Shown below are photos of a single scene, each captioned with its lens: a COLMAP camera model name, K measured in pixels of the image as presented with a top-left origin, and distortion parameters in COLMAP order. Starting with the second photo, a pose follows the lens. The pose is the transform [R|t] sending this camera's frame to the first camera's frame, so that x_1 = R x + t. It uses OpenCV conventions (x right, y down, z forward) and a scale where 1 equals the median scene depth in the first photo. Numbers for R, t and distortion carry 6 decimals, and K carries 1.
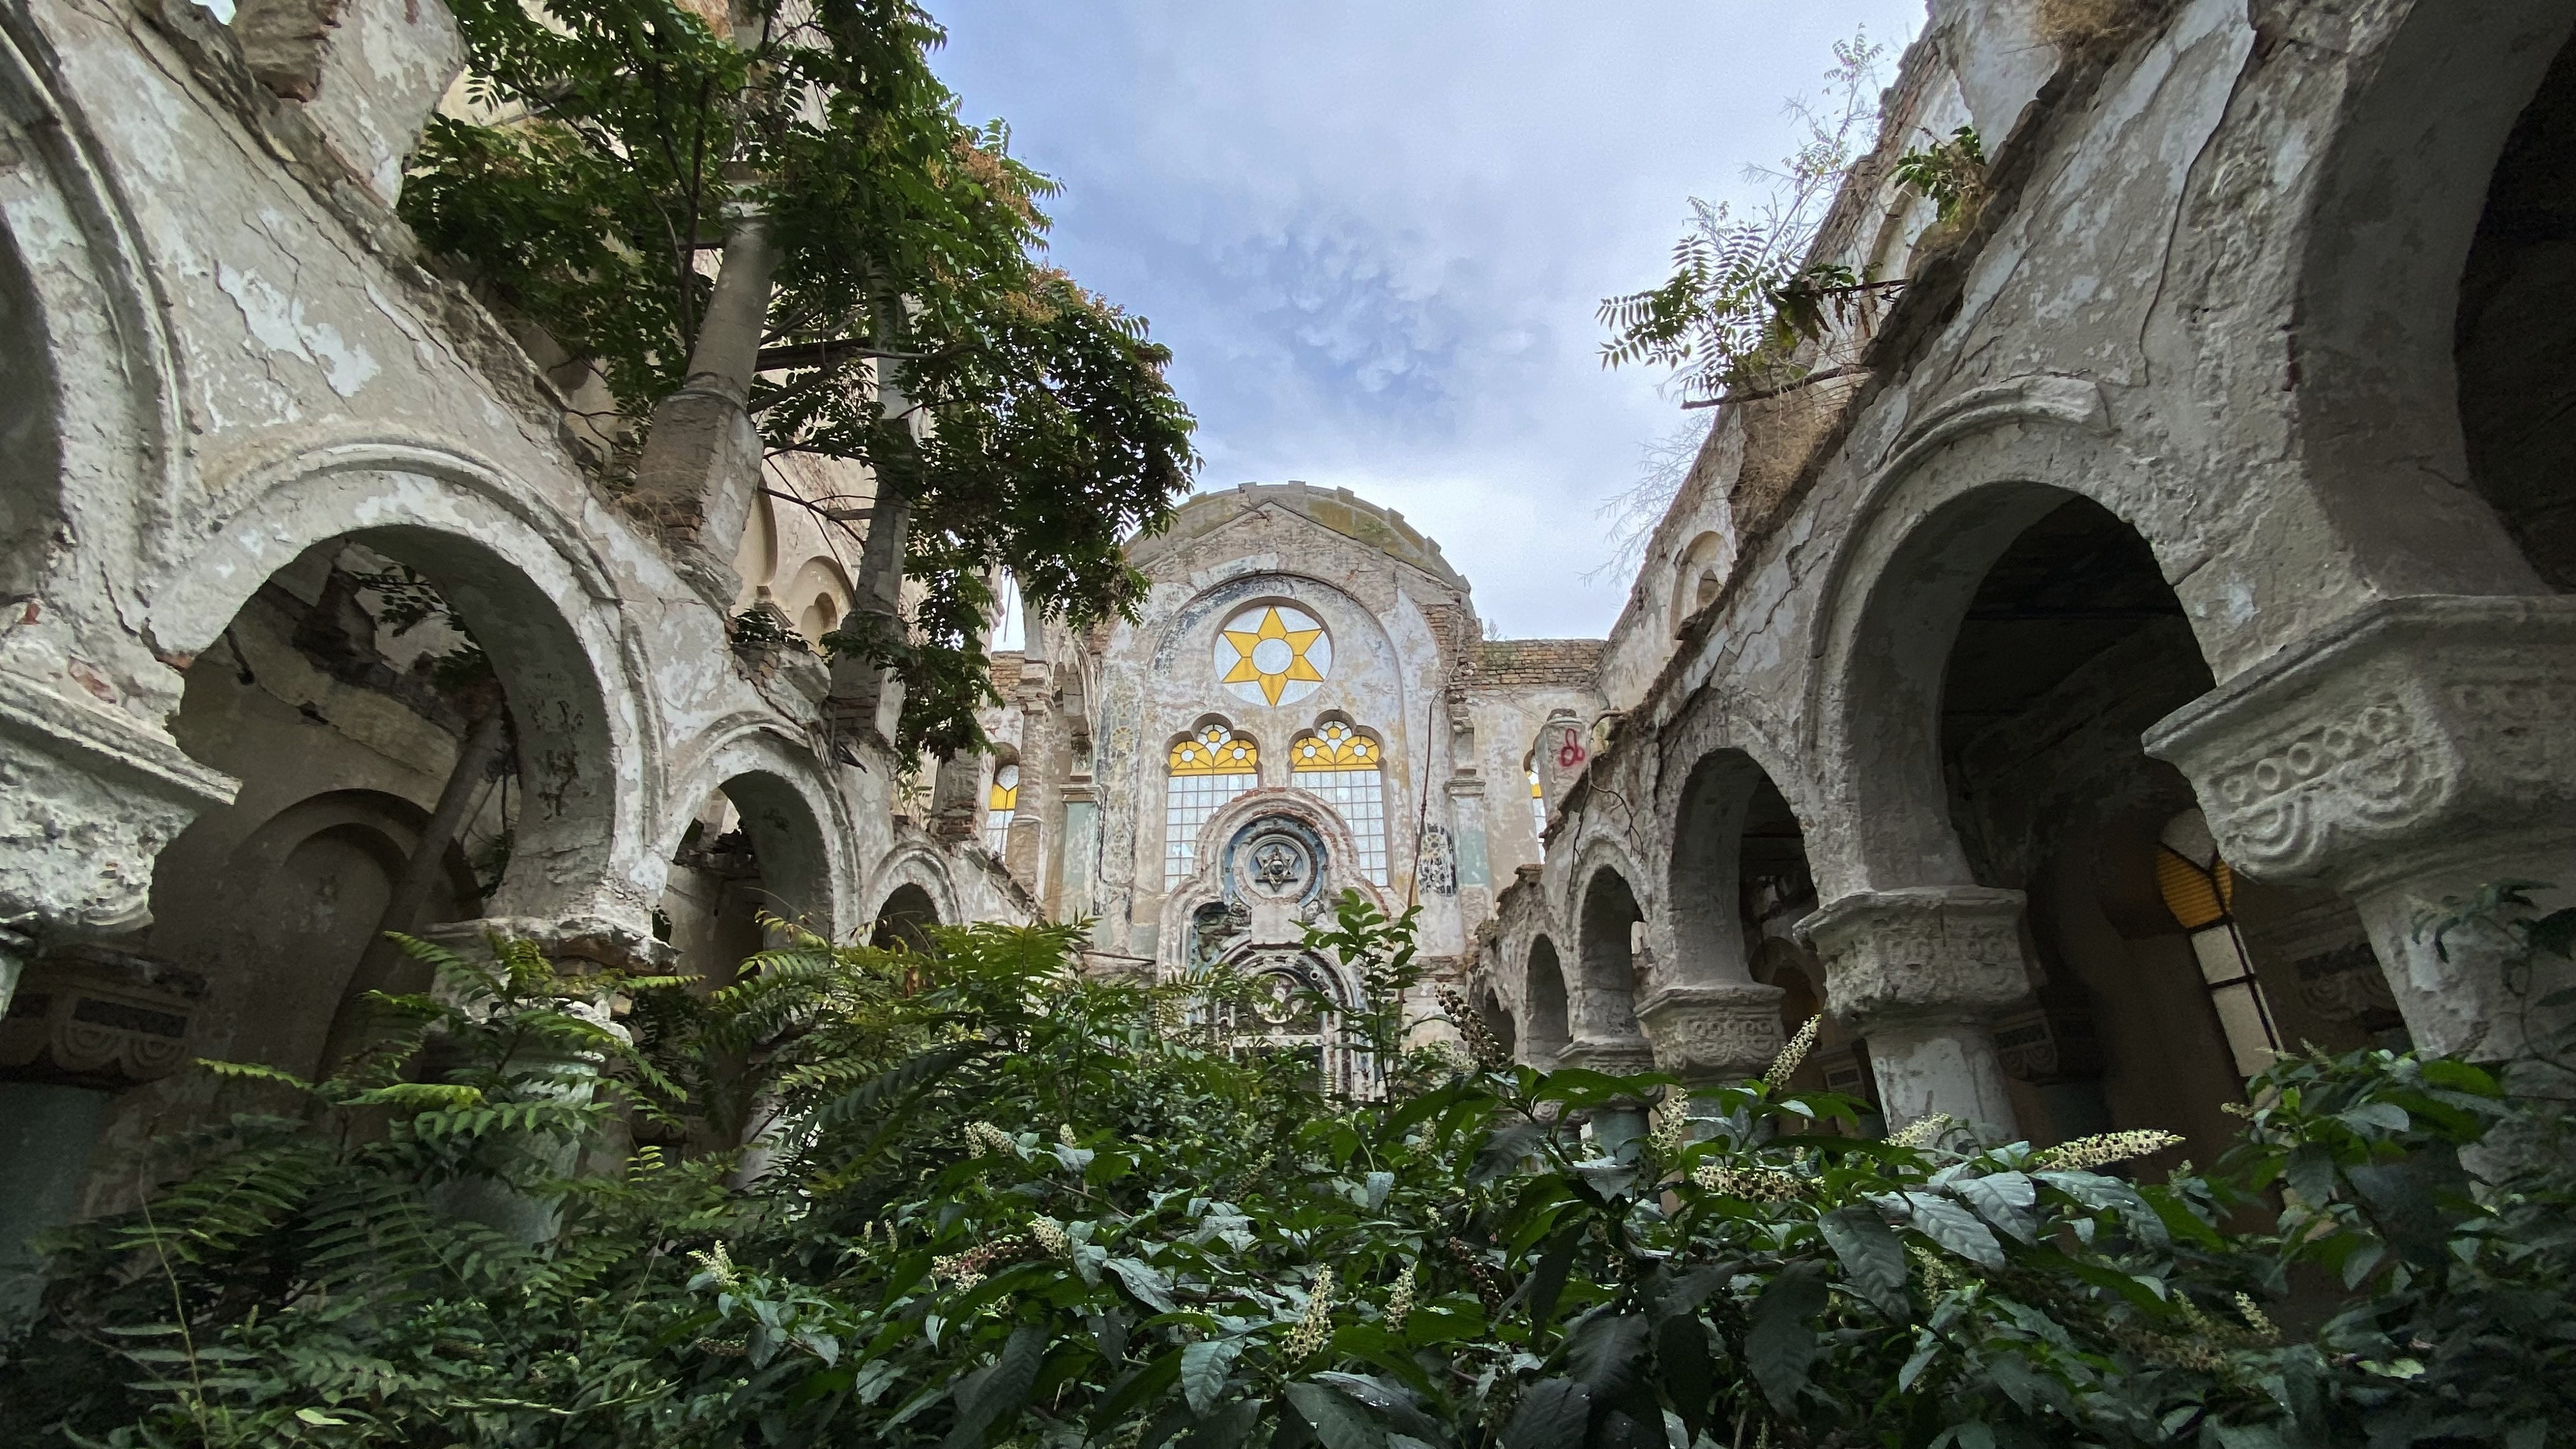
lens RADIAL K [[1035.4, 0, 1292.1], [0, 1035.4, 712.2], [0, 0, 1]] dist [0.062621, -0.051391]
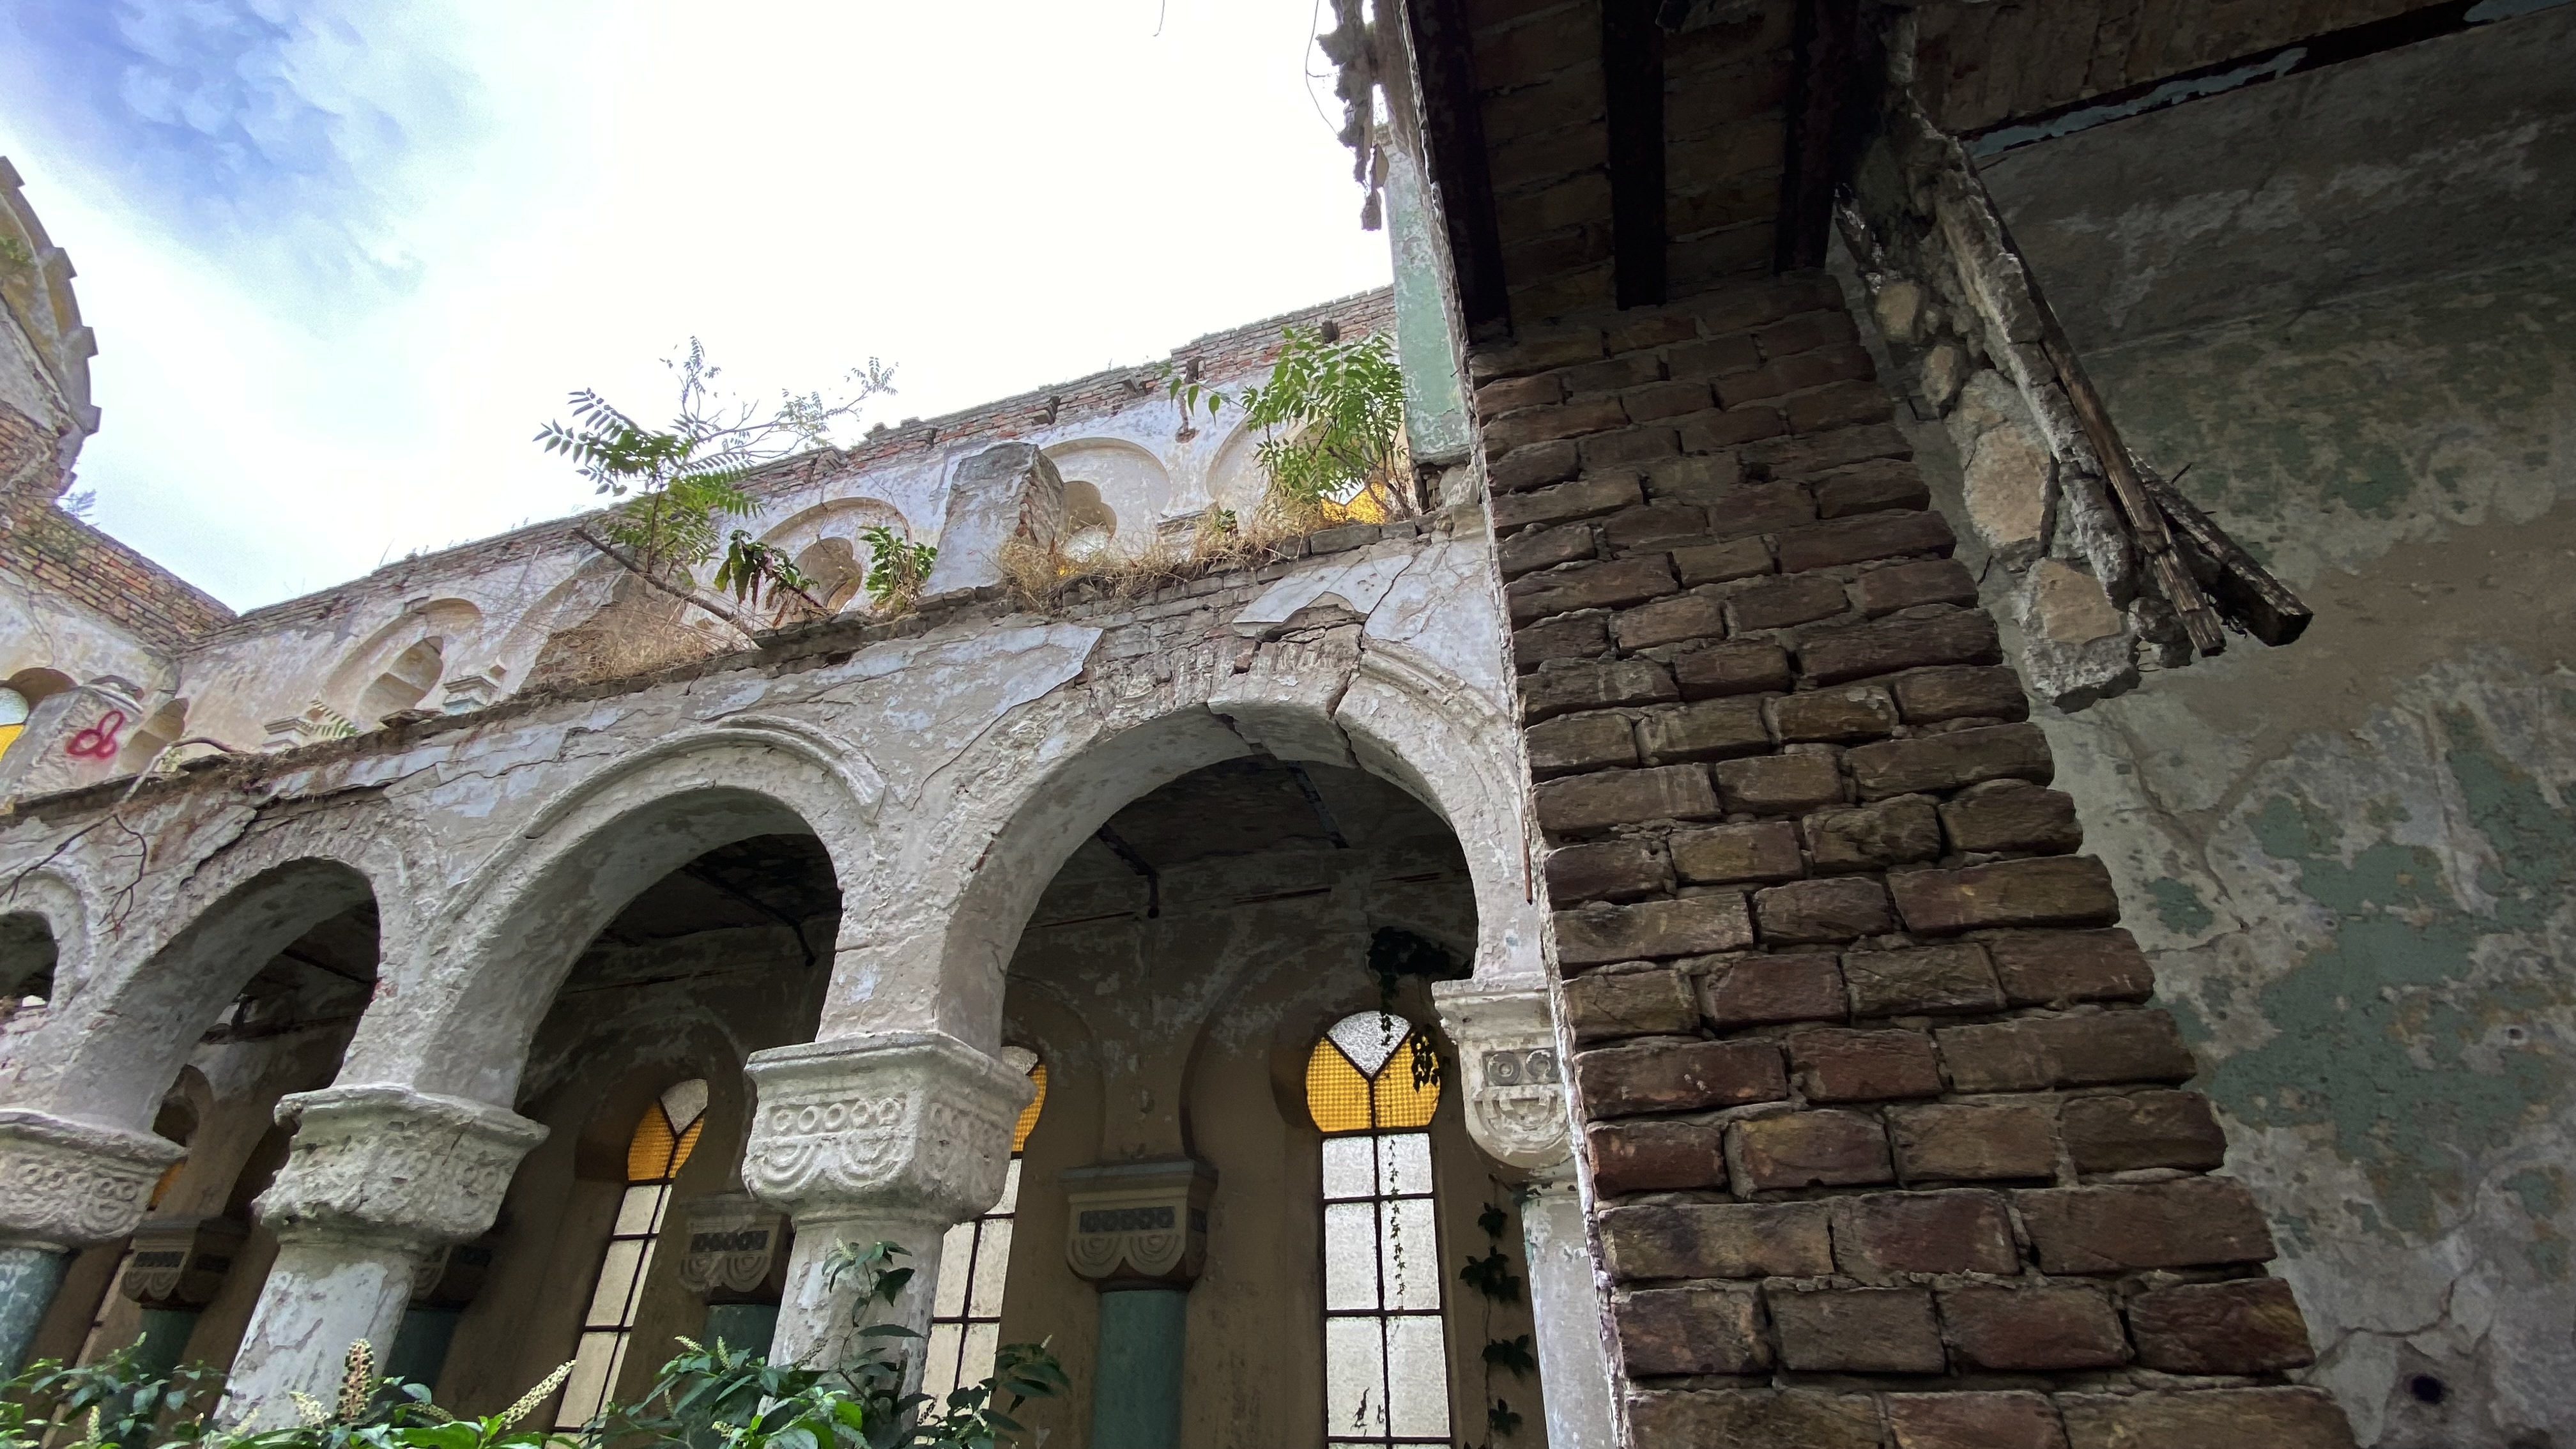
lens RADIAL K [[1042.6, 0, 1287.0], [0, 1042.6, 720.6], [0, 0, 1]] dist [0.020717, -0.020955]
pose [[0.290350, 0.537073, 0.791991, -0.092298], [-0.405110, 0.818808, -0.406742, -0.024387], [-0.866938, -0.202746, 0.455315, -0.014949]]
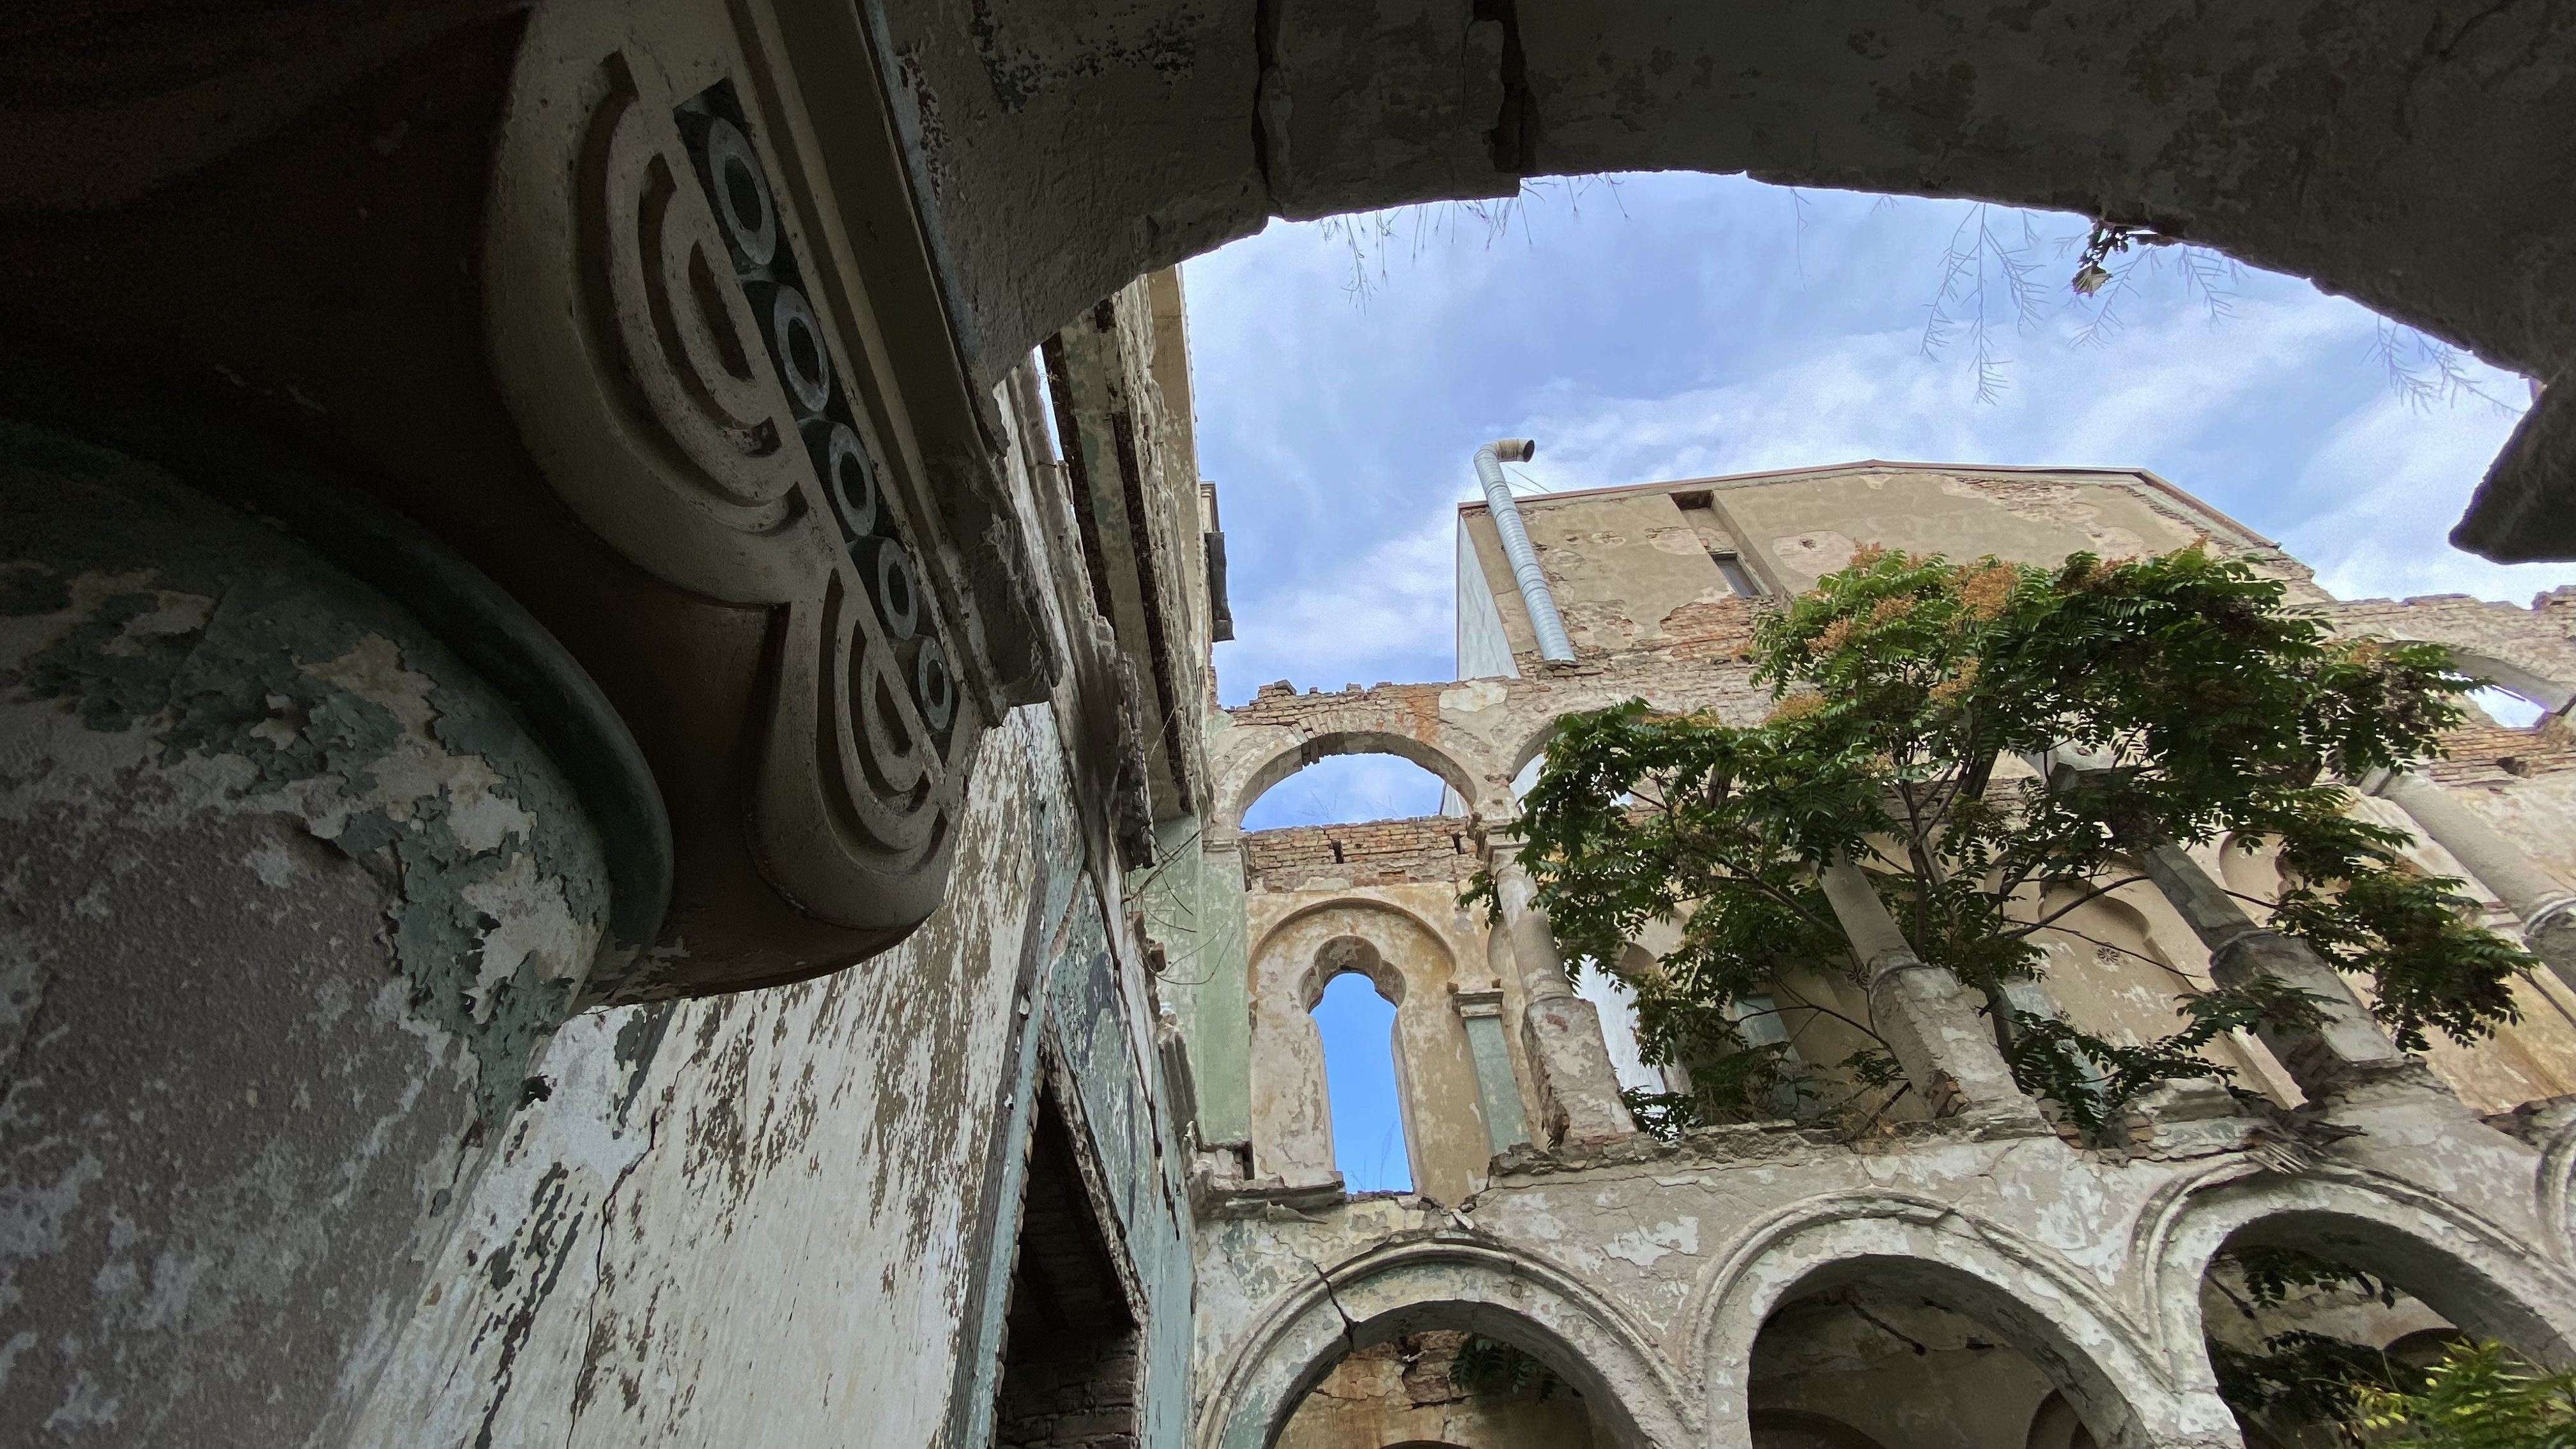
lens RADIAL K [[1051.1, 0, 1288.0], [0, 1051.1, 724.5], [0, 0, 1]] dist [0.023376, -0.020879]
pose [[-0.041910, -0.732939, -0.679002, 0.488769], [0.477251, 0.582369, -0.658087, 0.006017], [0.877767, -0.351635, 0.325388, 0.091900]]
